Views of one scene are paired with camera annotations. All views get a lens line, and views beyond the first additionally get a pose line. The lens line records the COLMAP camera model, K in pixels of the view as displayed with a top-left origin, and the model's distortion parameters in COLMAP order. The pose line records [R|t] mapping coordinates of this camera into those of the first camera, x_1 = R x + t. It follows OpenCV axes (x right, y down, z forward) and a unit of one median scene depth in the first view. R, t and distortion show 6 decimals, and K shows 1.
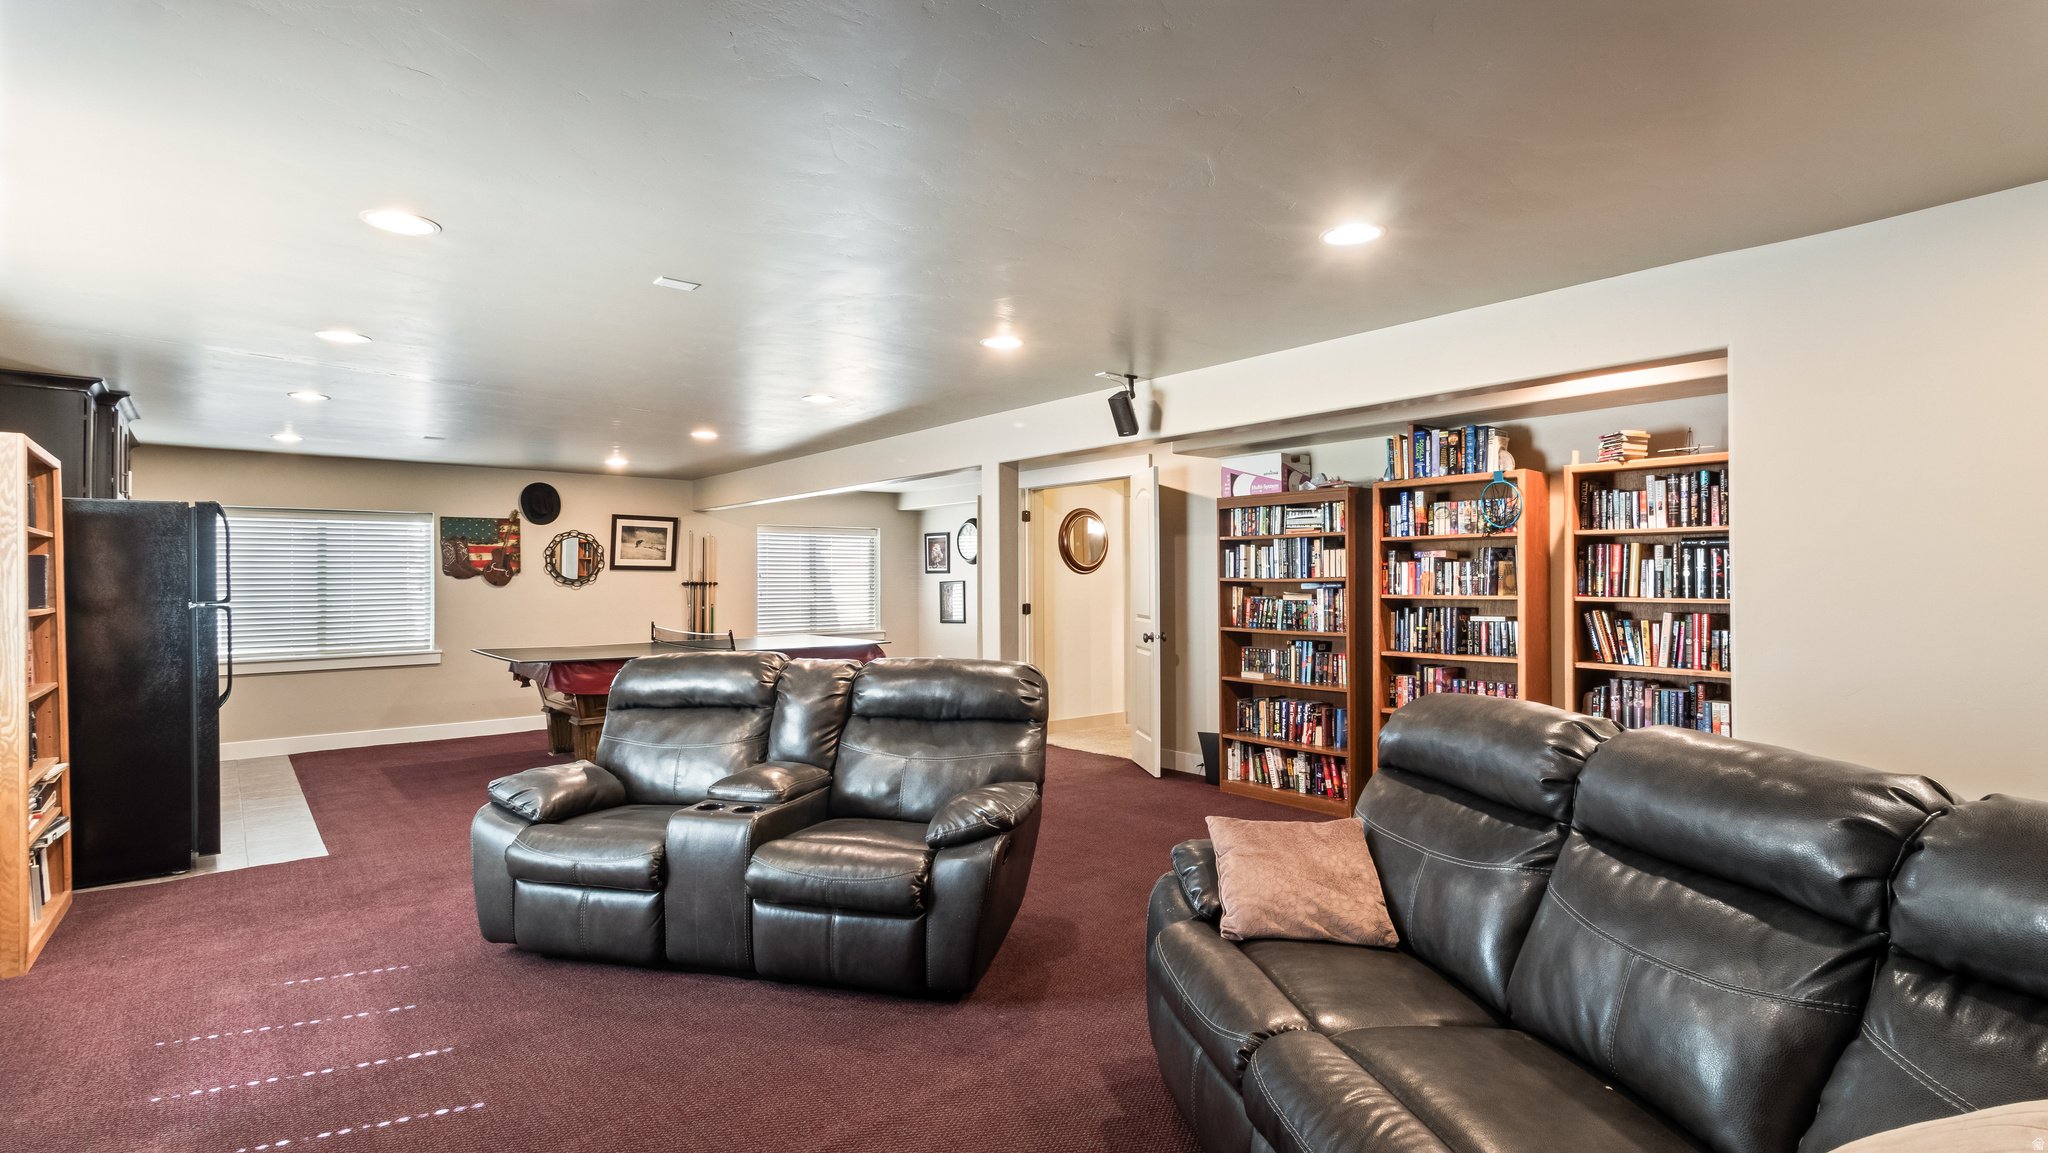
lens RADIAL K [[955.9, 0, 1024.0], [0, 955.9, 576.5], [0, 0, 1]] dist [0.000235, 0.000020]
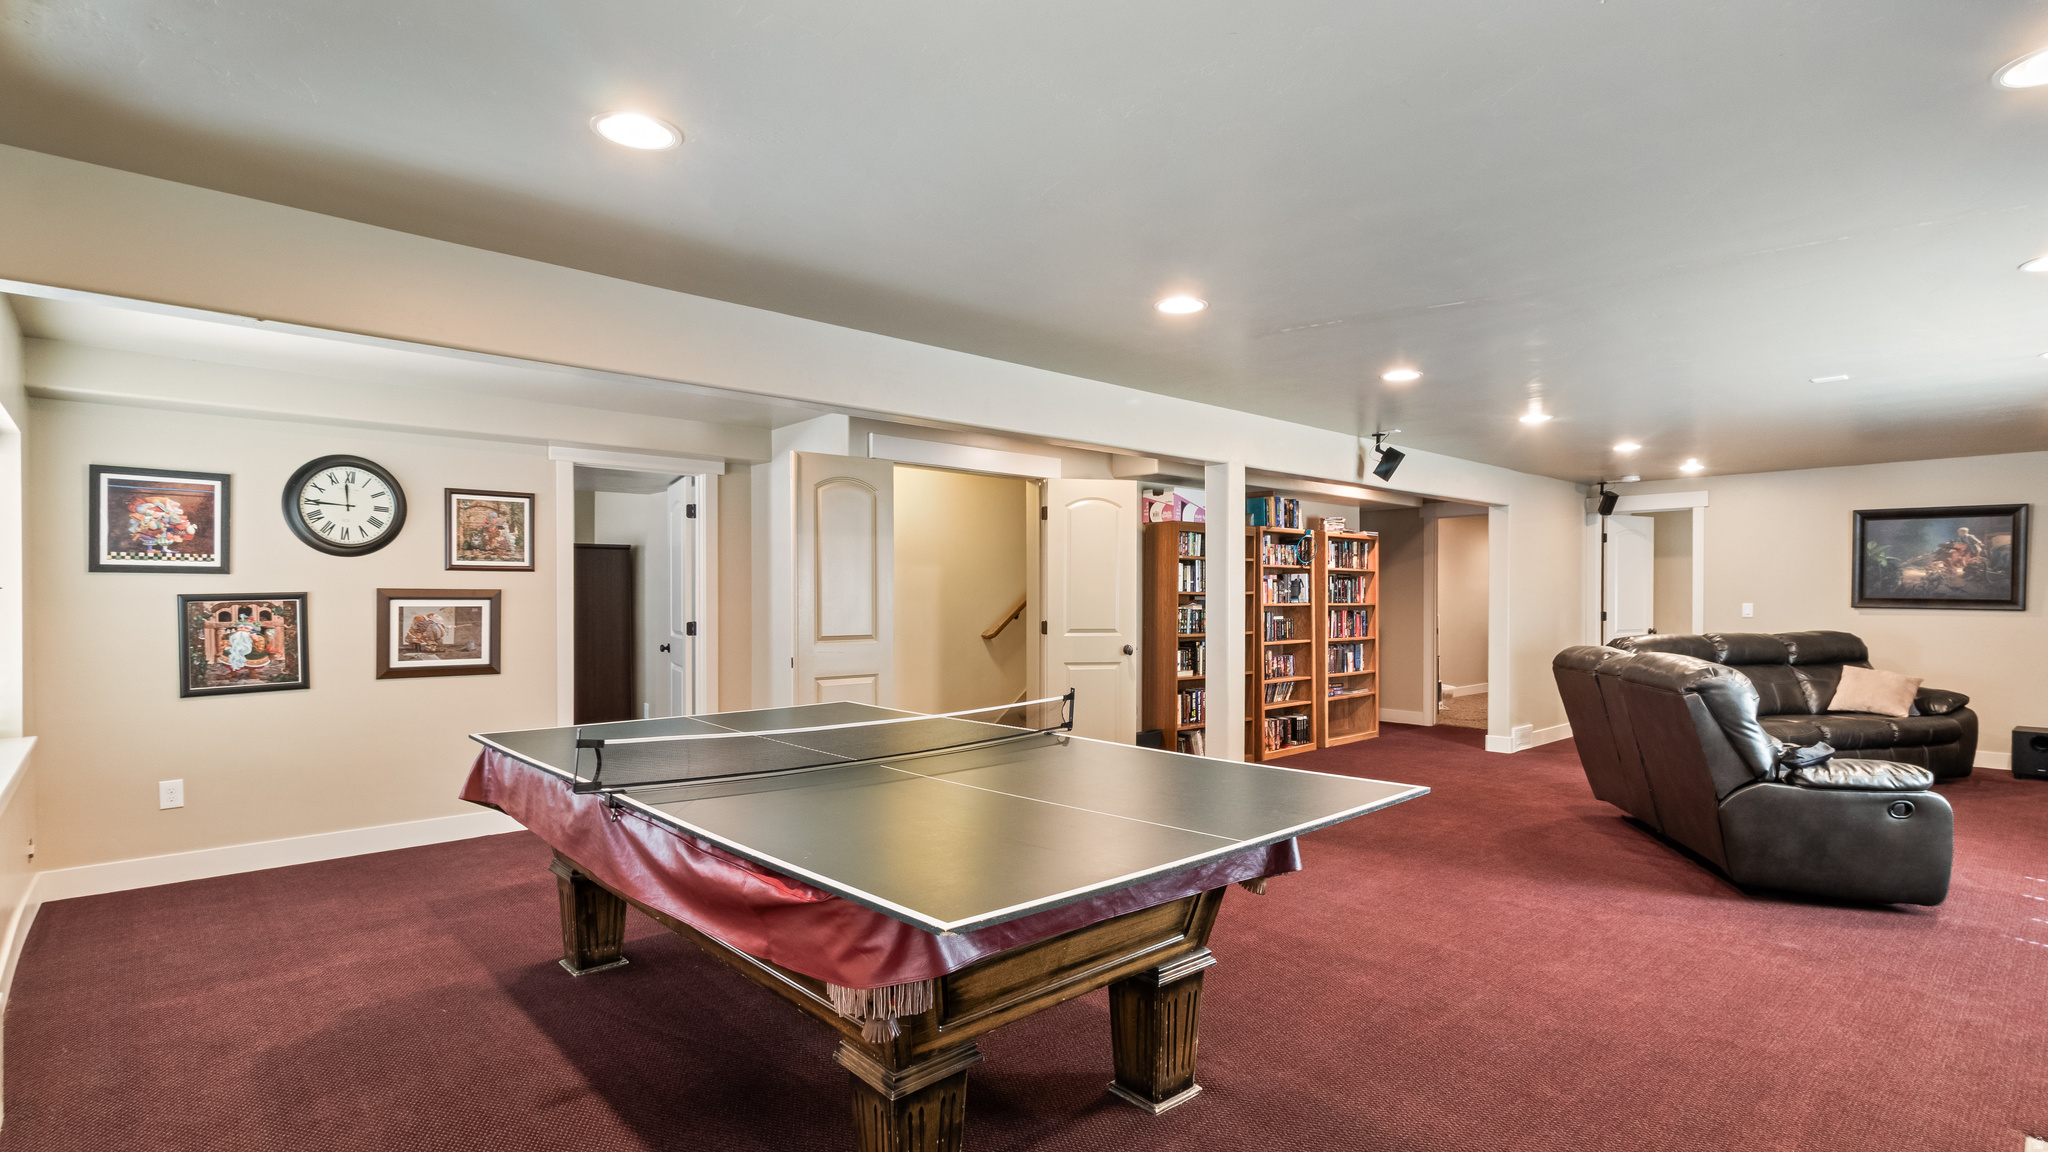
lens RADIAL K [[955.9, 0, 1024.0], [0, 955.9, 576.0], [0, 0, 1]] dist [0.000235, 0.000020]
pose [[-0.046870, 0.032034, 0.998387, -0.864621], [0.000874, 0.999487, -0.032029, 0.018605], [-0.998901, -0.000628, -0.046874, 1.163071]]
